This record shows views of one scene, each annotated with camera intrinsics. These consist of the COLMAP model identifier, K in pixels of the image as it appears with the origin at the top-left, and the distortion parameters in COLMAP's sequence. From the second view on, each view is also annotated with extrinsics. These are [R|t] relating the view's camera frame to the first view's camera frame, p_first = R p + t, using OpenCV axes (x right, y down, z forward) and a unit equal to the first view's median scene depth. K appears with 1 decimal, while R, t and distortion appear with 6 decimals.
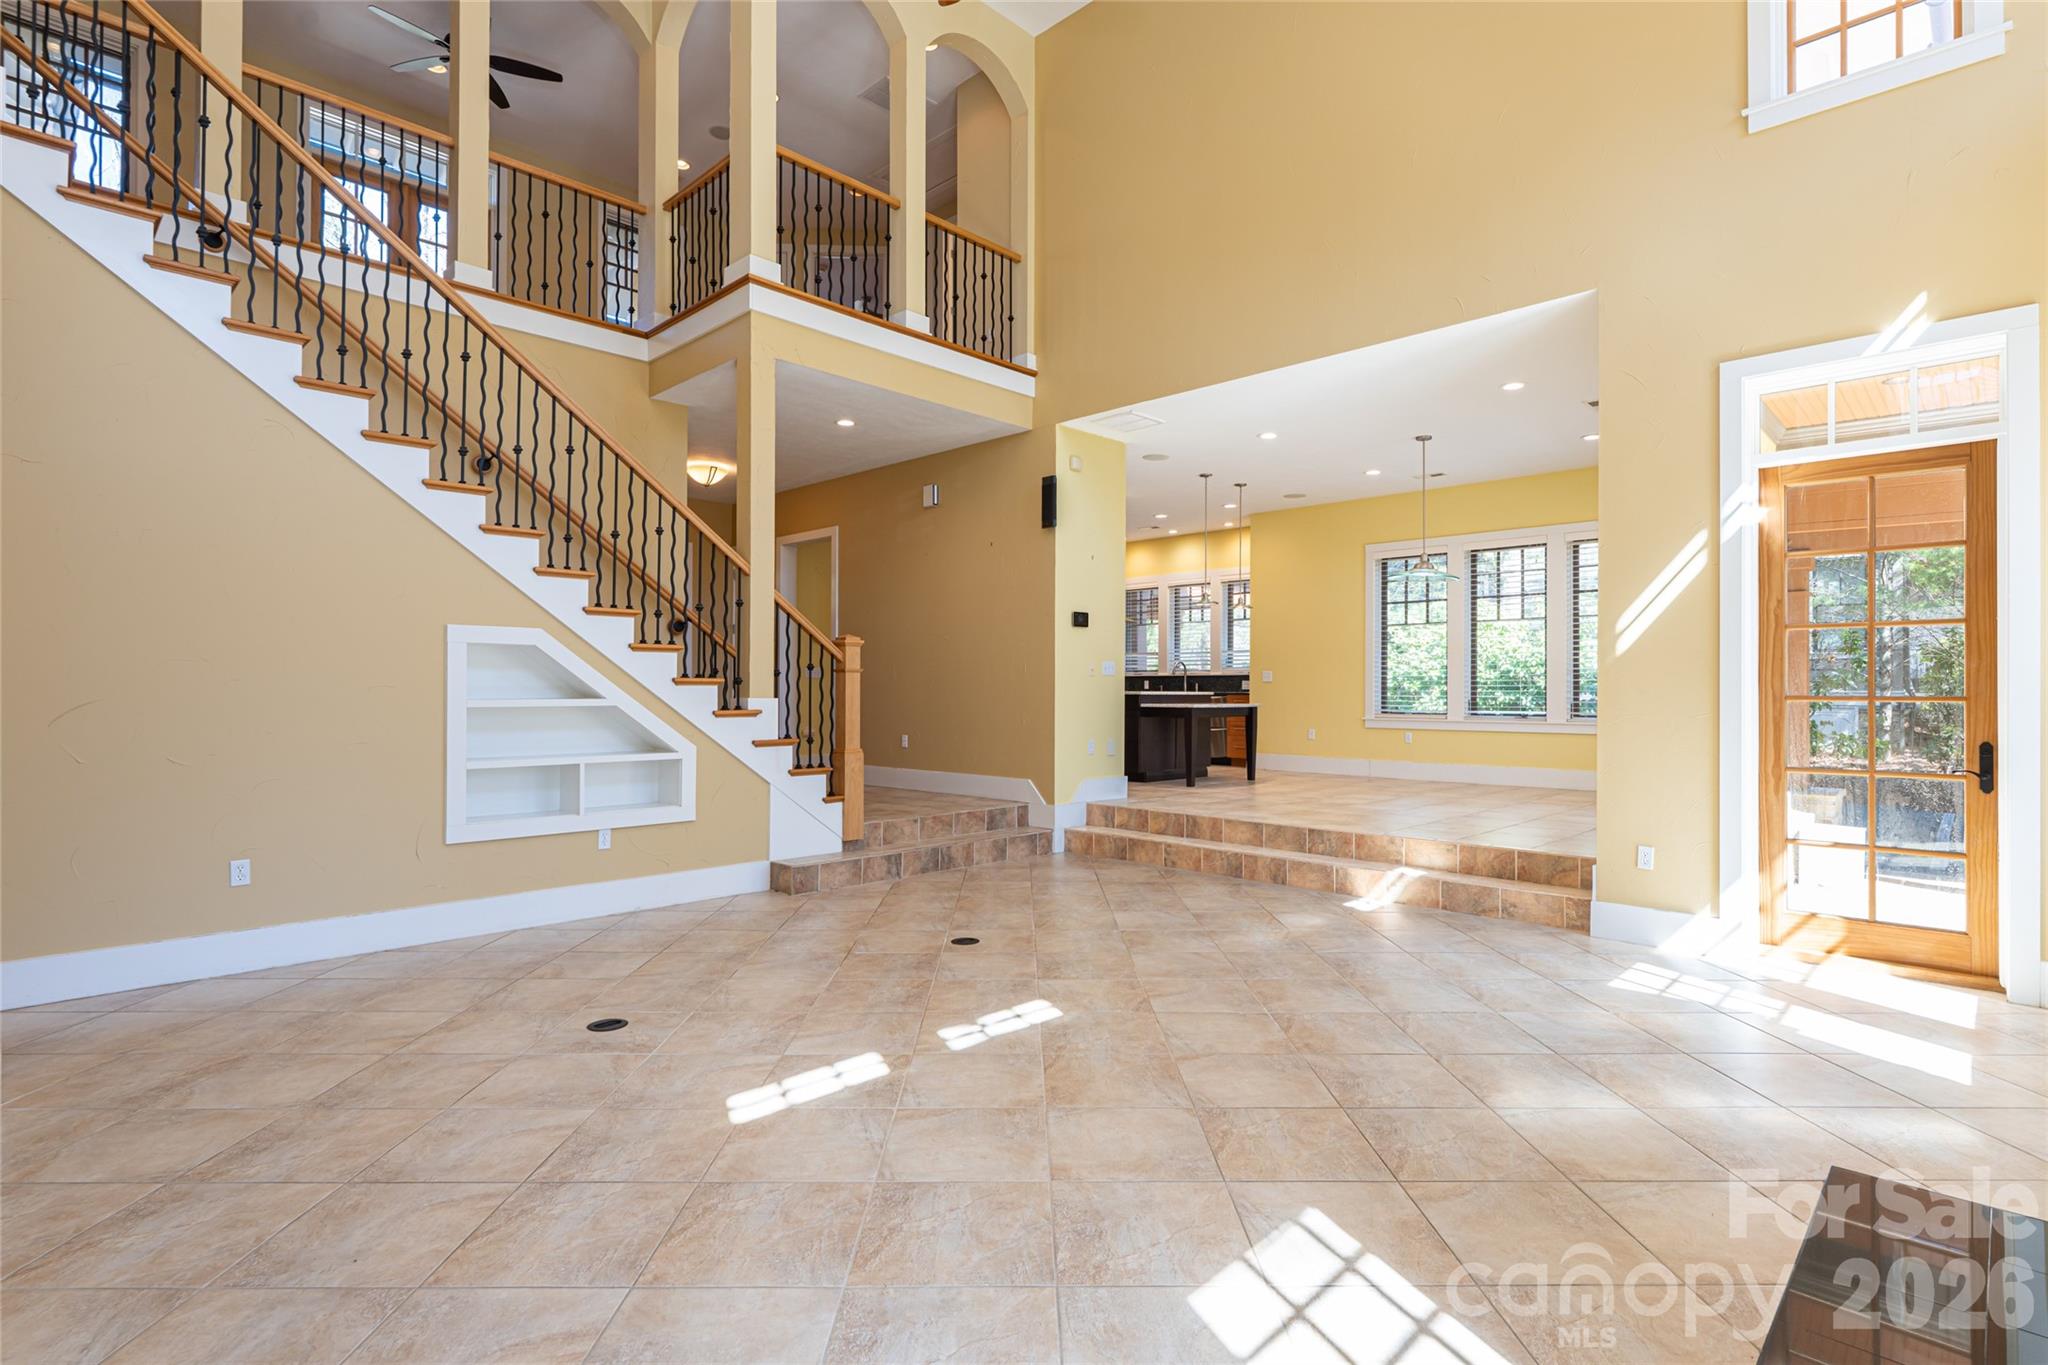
lens RADIAL K [[1009.1, 0, 1024.0], [0, 1009.1, 682.5], [0, 0, 1]] dist [-0.001668, -0.000060]
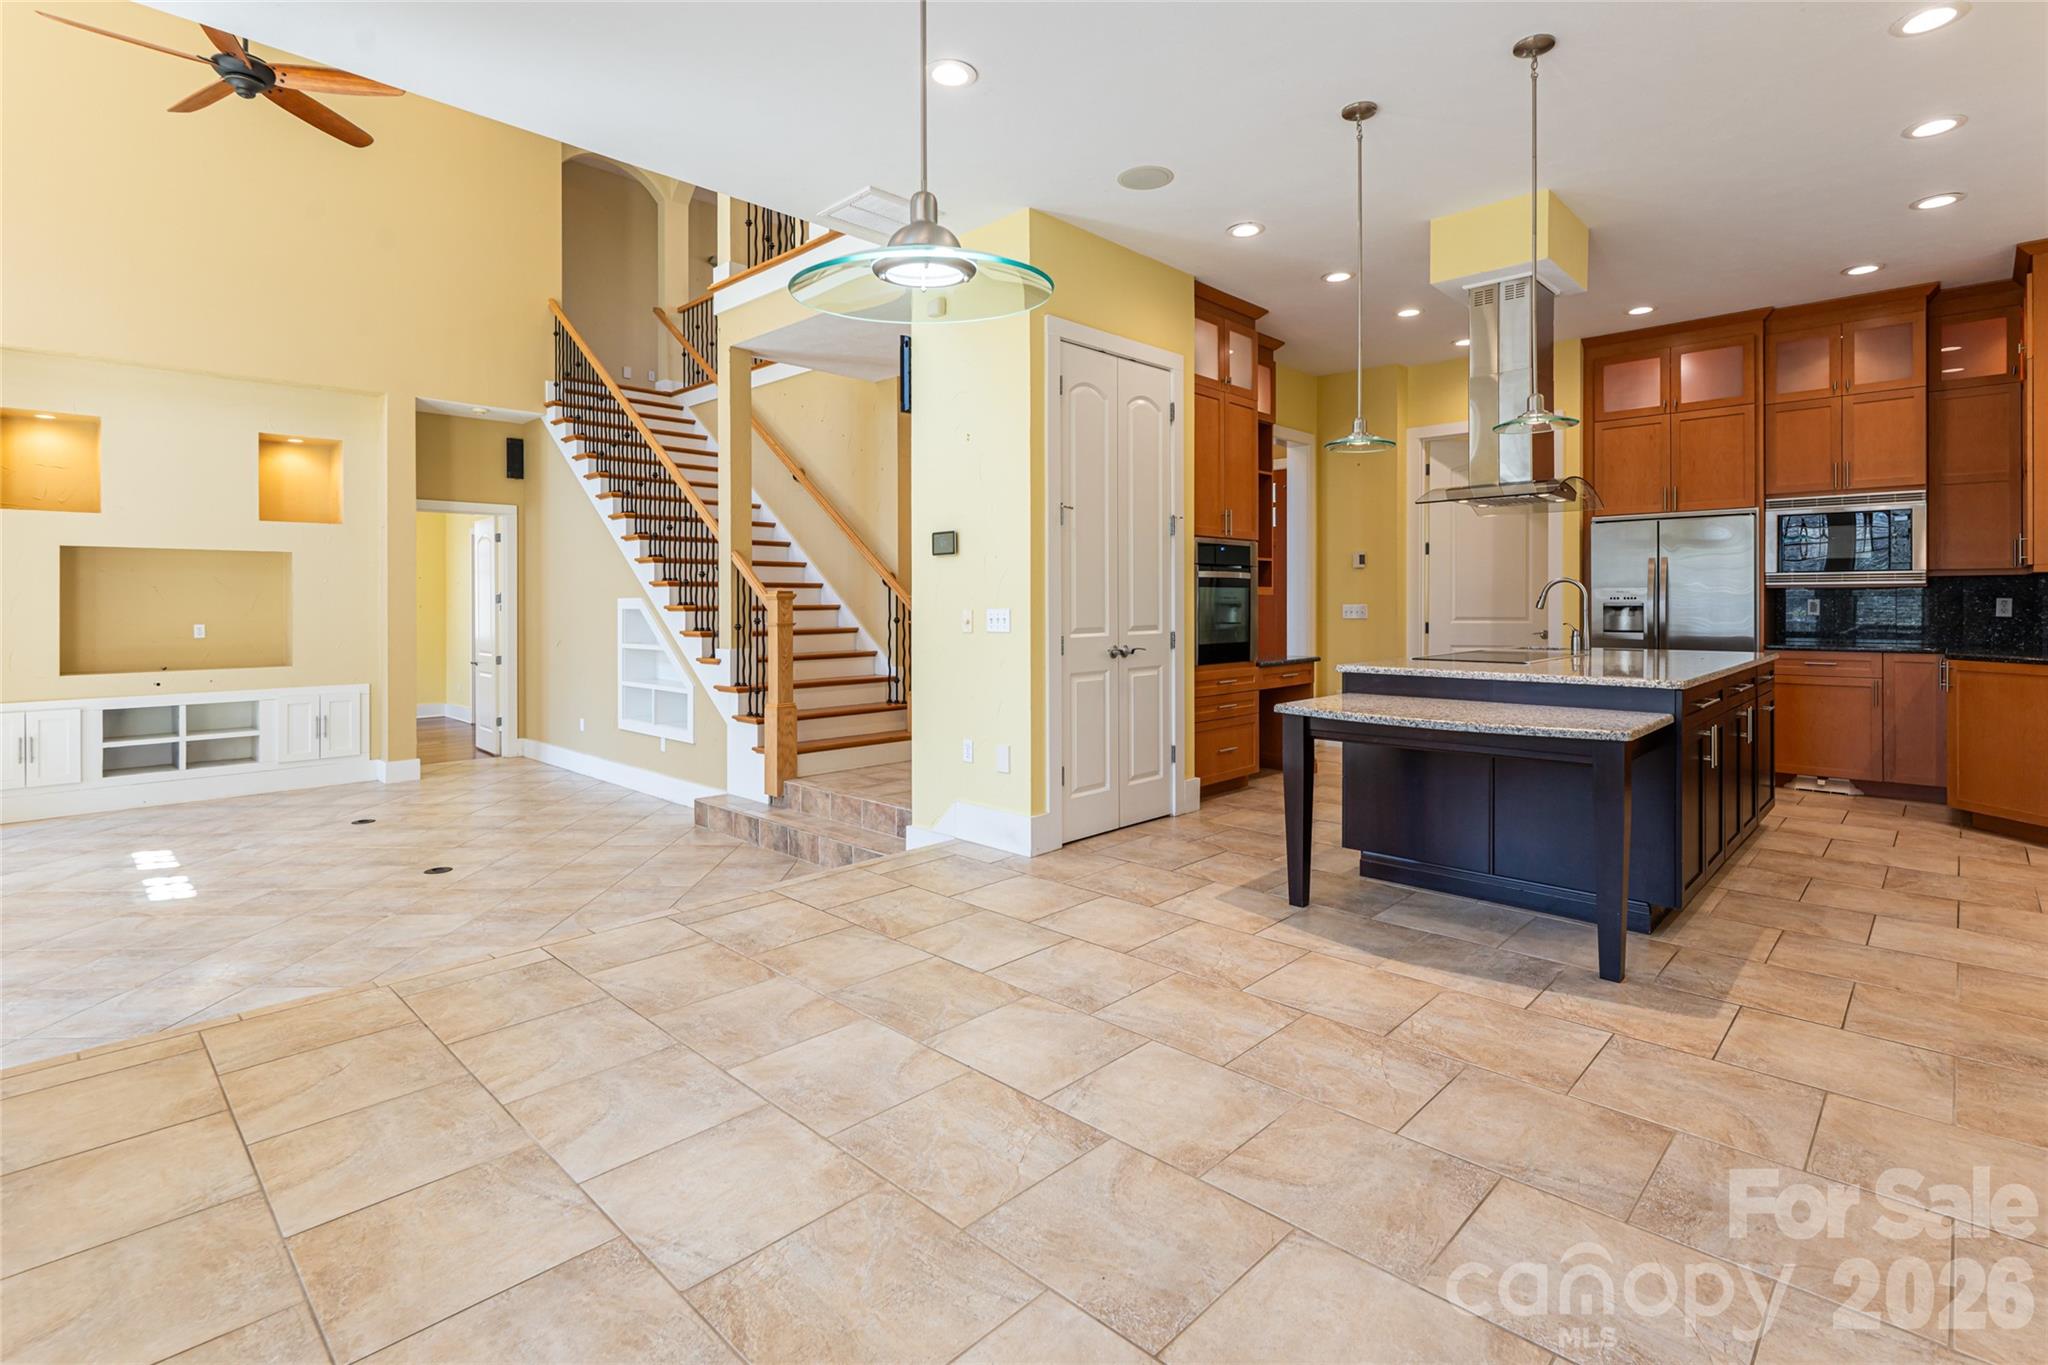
lens RADIAL K [[974.3, 0, 1016.9], [0, 974.3, 605.3], [0, 0, 1]] dist [-0.004271, 0.000907]
pose [[0.000490, -0.001628, -0.999999, 1.100201], [0.012354, 0.999922, -0.001622, -0.036879], [0.999924, -0.012353, 0.000511, 1.735176]]
